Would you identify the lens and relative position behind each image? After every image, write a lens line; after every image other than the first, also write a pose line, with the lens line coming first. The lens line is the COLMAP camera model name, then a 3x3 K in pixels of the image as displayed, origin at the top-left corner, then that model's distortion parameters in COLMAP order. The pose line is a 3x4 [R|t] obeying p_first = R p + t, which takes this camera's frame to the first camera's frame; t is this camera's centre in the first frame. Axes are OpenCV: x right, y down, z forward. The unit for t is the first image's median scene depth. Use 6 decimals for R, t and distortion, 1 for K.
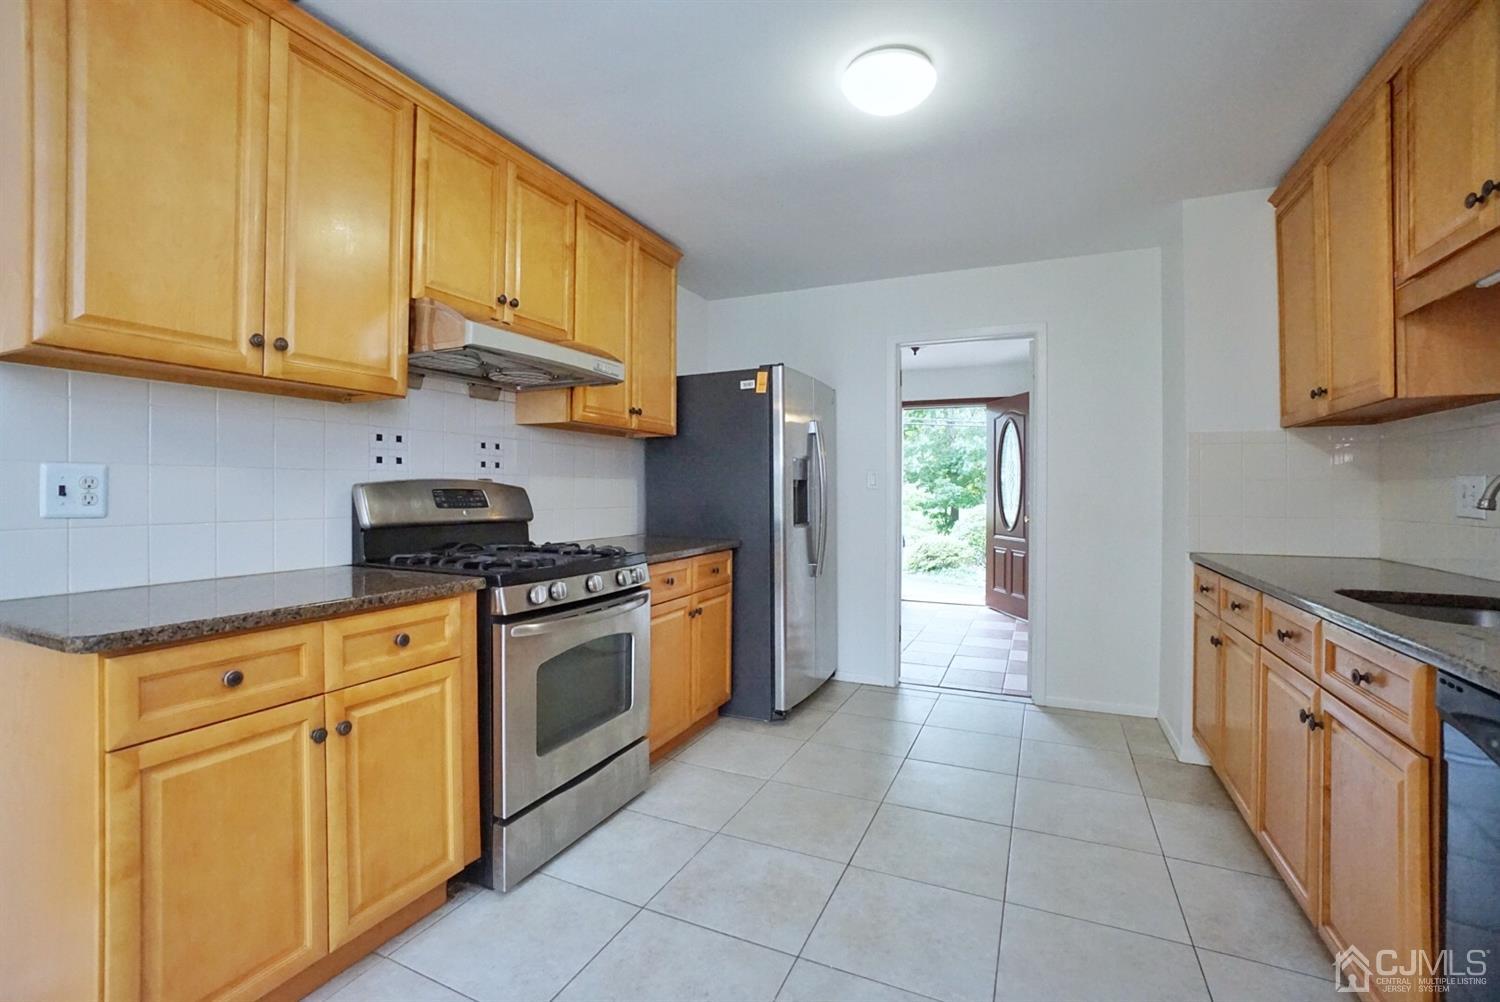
lens RADIAL K [[659.9, 0, 736.0], [0, 659.9, 490.8], [0, 0, 1]] dist [-0.063459, 0.023682]
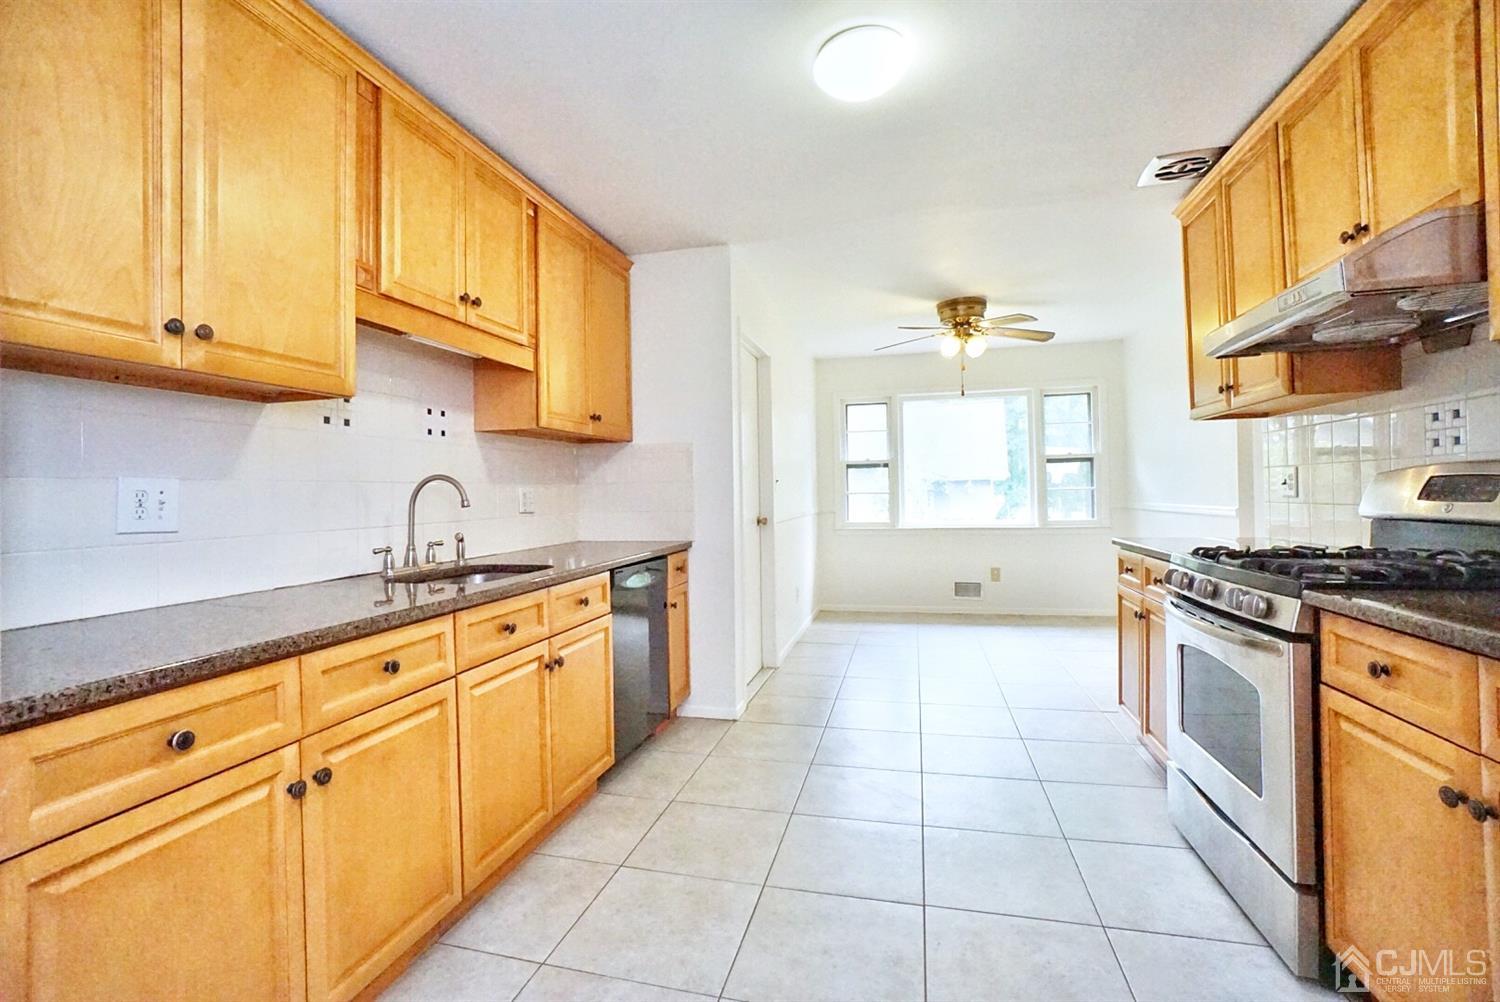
lens RADIAL K [[667.4, 0, 734.0], [0, 667.4, 488.4], [0, 0, 1]] dist [-0.064678, 0.024128]
pose [[-0.983846, 0.014556, -0.178422, 0.471564], [0.016531, 0.999817, -0.009587, 0.005624], [0.178250, -0.012382, -0.983907, 1.489767]]
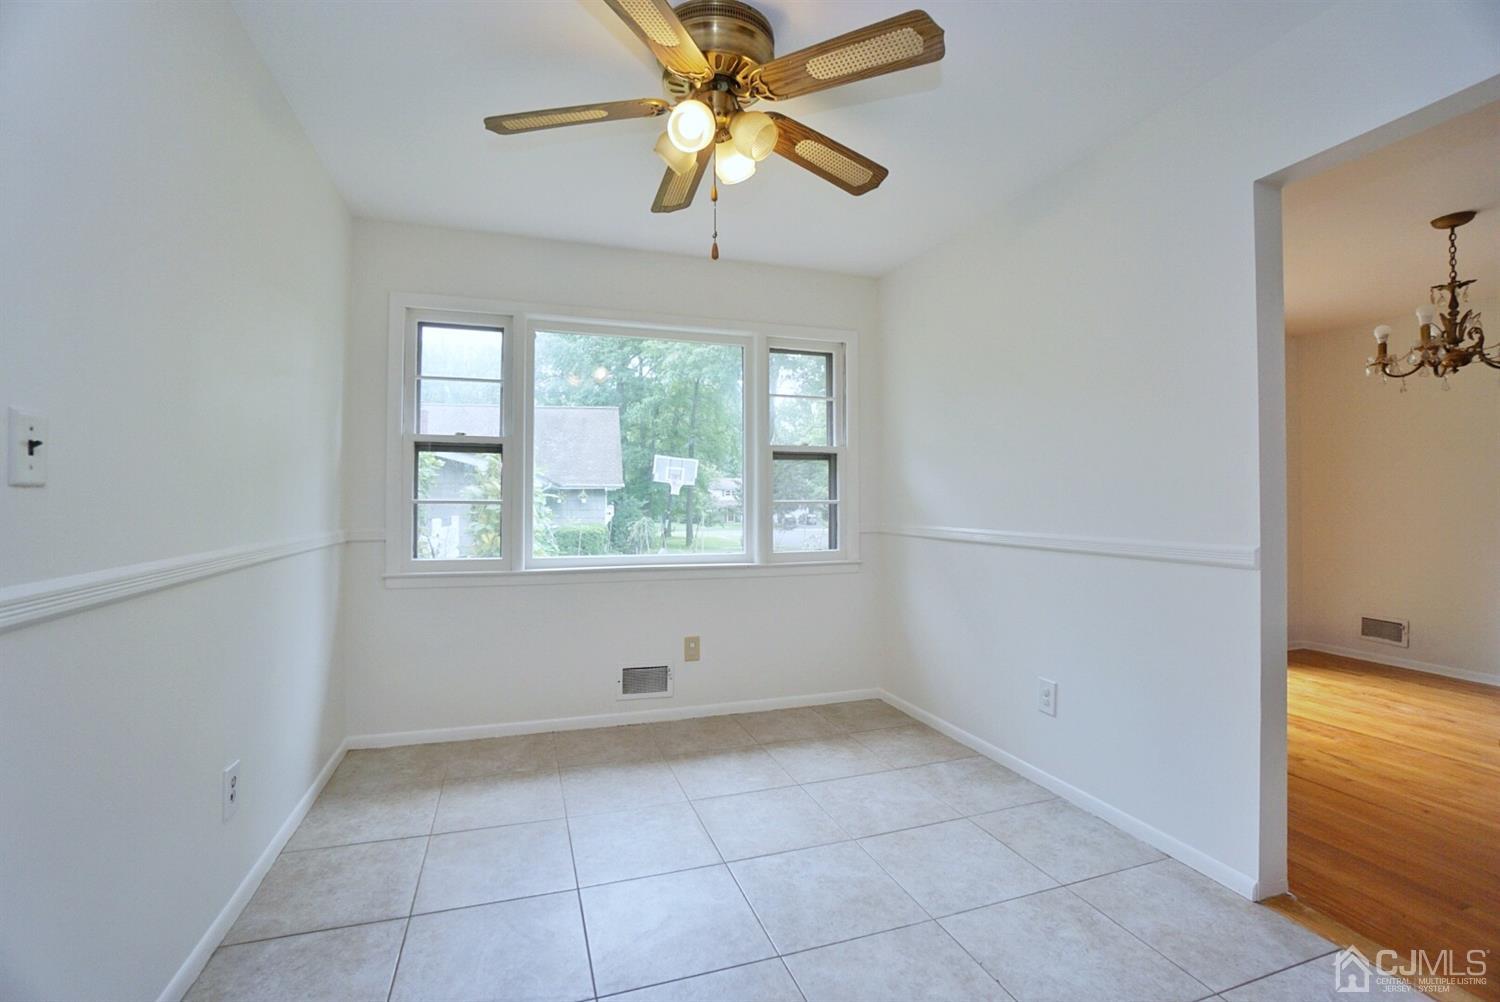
lens RADIAL K [[659.9, 0, 736.0], [0, 659.9, 490.8], [0, 0, 1]] dist [-0.063459, 0.023682]
pose [[-0.721596, -0.013217, -0.692188, -0.007018], [-0.003350, 0.999873, -0.015600, 0.004099], [0.692306, -0.008938, -0.721548, 0.336488]]
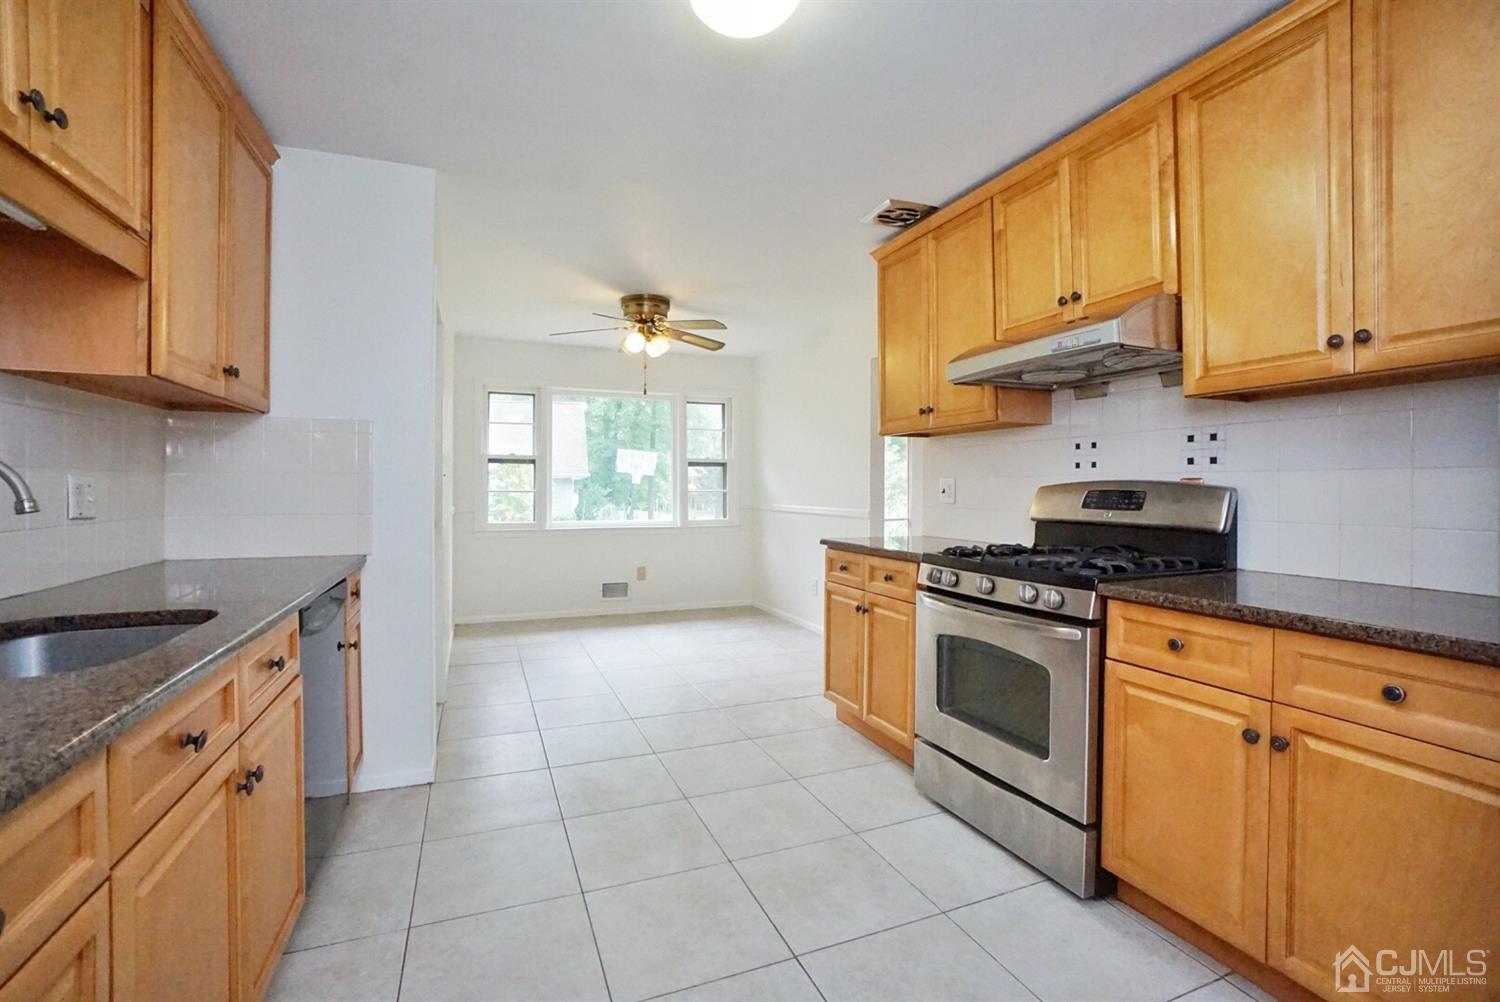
lens RADIAL K [[659.9, 0, 736.0], [0, 659.9, 490.8], [0, 0, 1]] dist [-0.063459, 0.023682]
pose [[-0.681822, -0.000872, -0.731517, 0.653959], [-0.003935, 0.999989, 0.002475, -0.001899], [0.731507, 0.004566, -0.681819, 1.201990]]
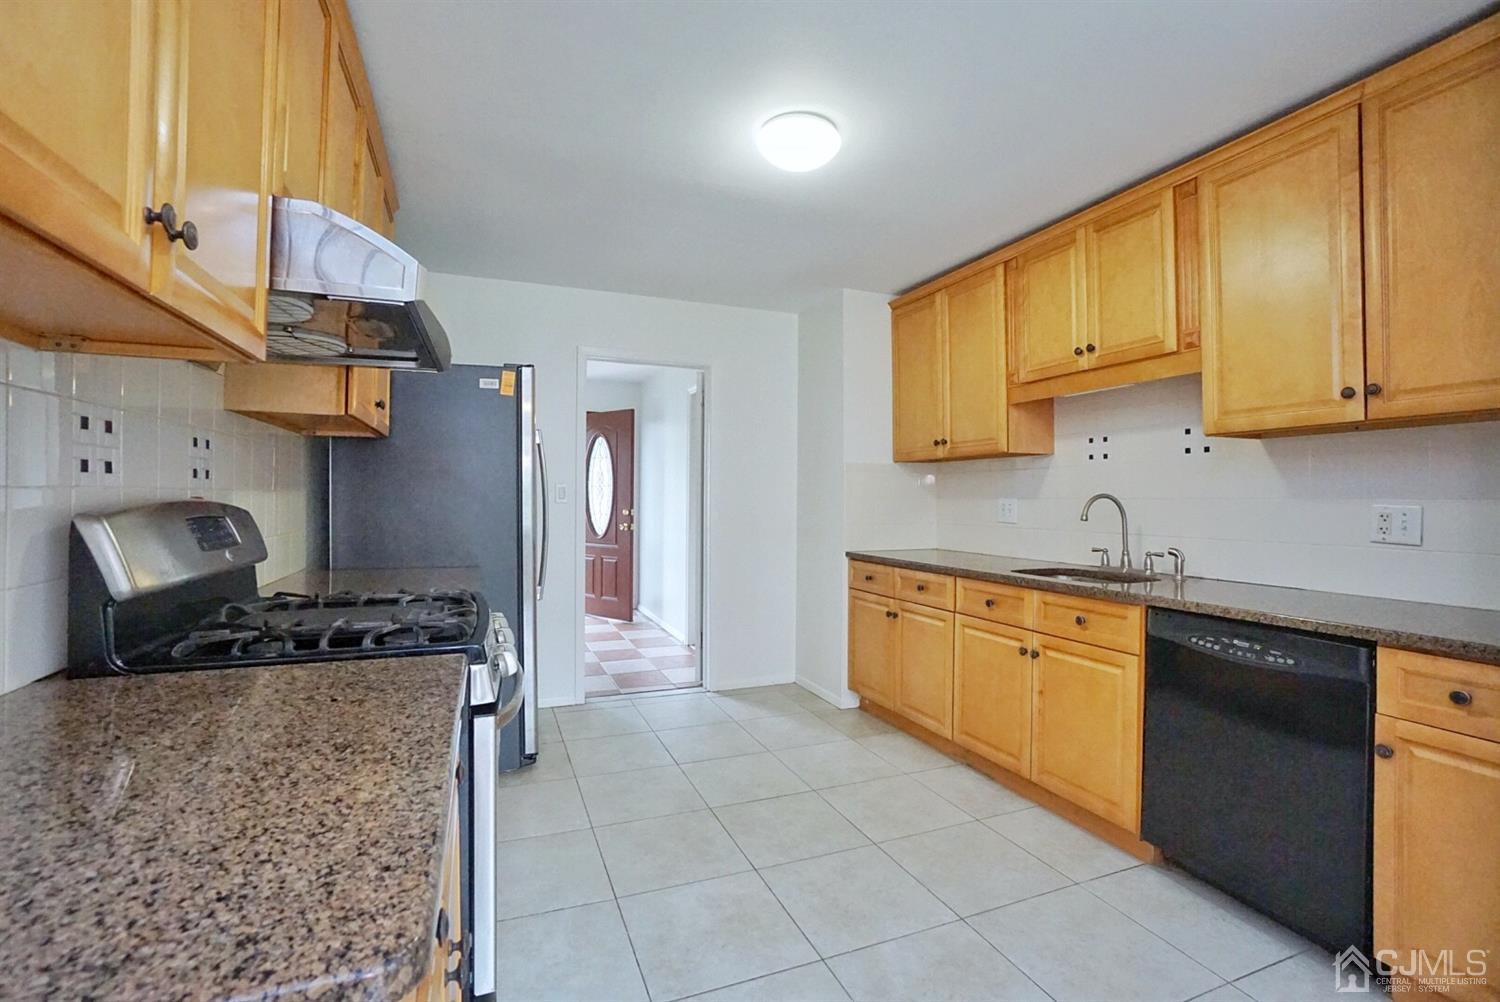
lens RADIAL K [[659.9, 0, 736.0], [0, 659.9, 490.8], [0, 0, 1]] dist [-0.063459, 0.023682]
pose [[0.689759, 0.007633, 0.723998, -0.494876], [-0.004030, 0.999969, -0.006703, -0.023256], [-0.724028, 0.001706, 0.689769, 0.240599]]
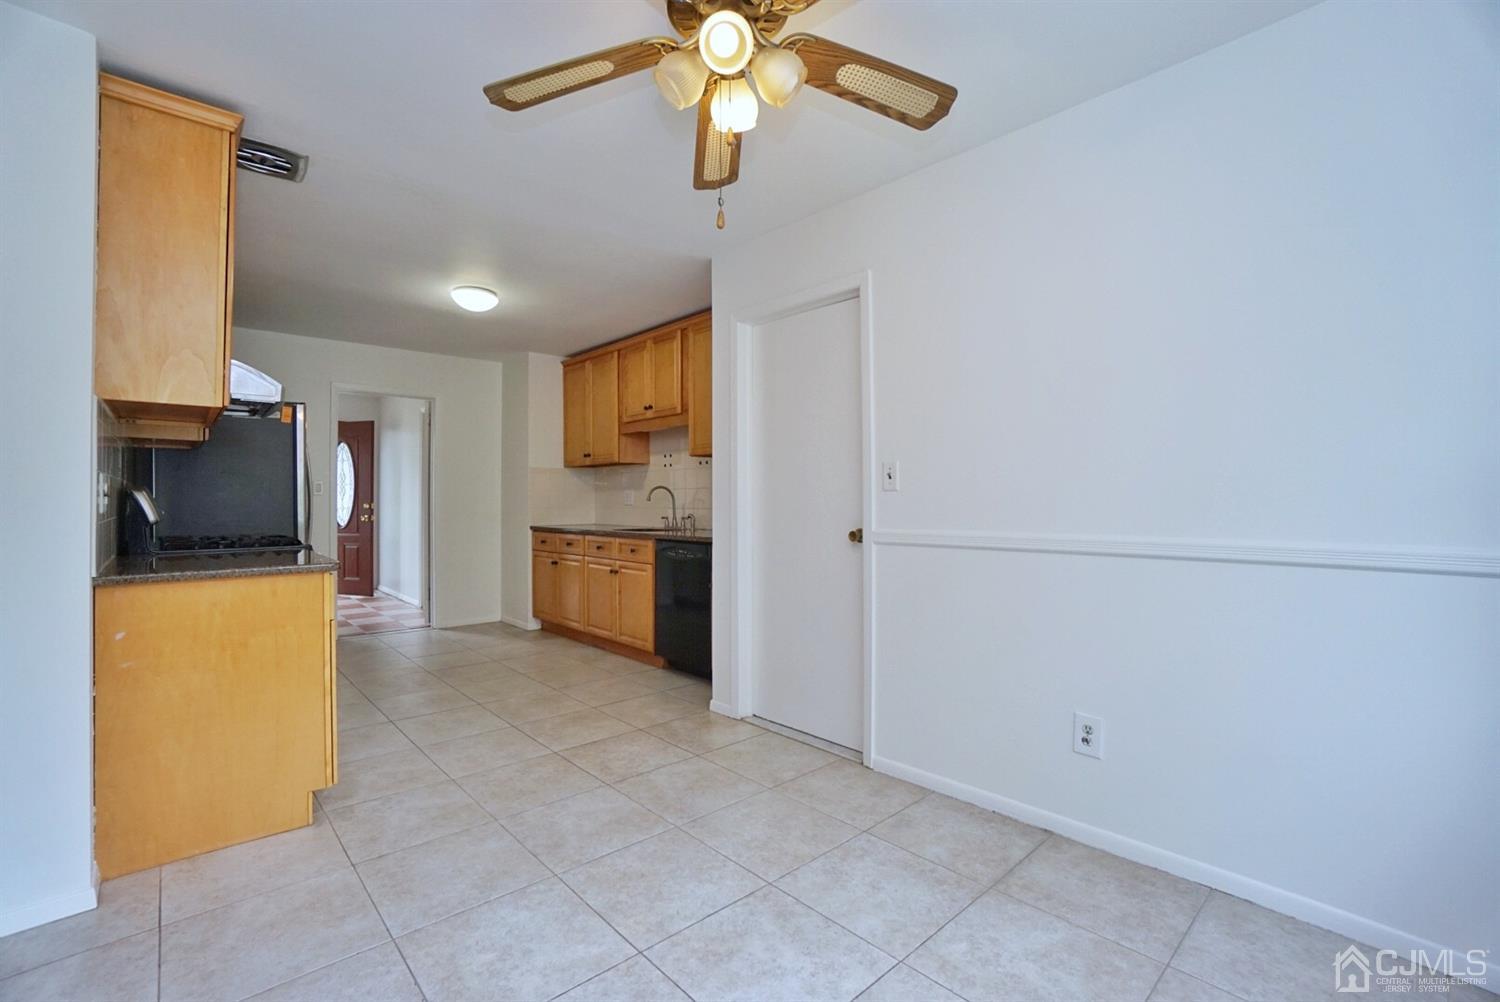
lens RADIAL K [[659.9, 0, 736.0], [0, 659.9, 490.8], [0, 0, 1]] dist [-0.063459, 0.023682]
pose [[0.388638, 0.007326, 0.921361, -1.052019], [0.003450, 0.999950, -0.009406, 0.006519], [-0.921384, 0.006834, 0.388593, -0.448249]]
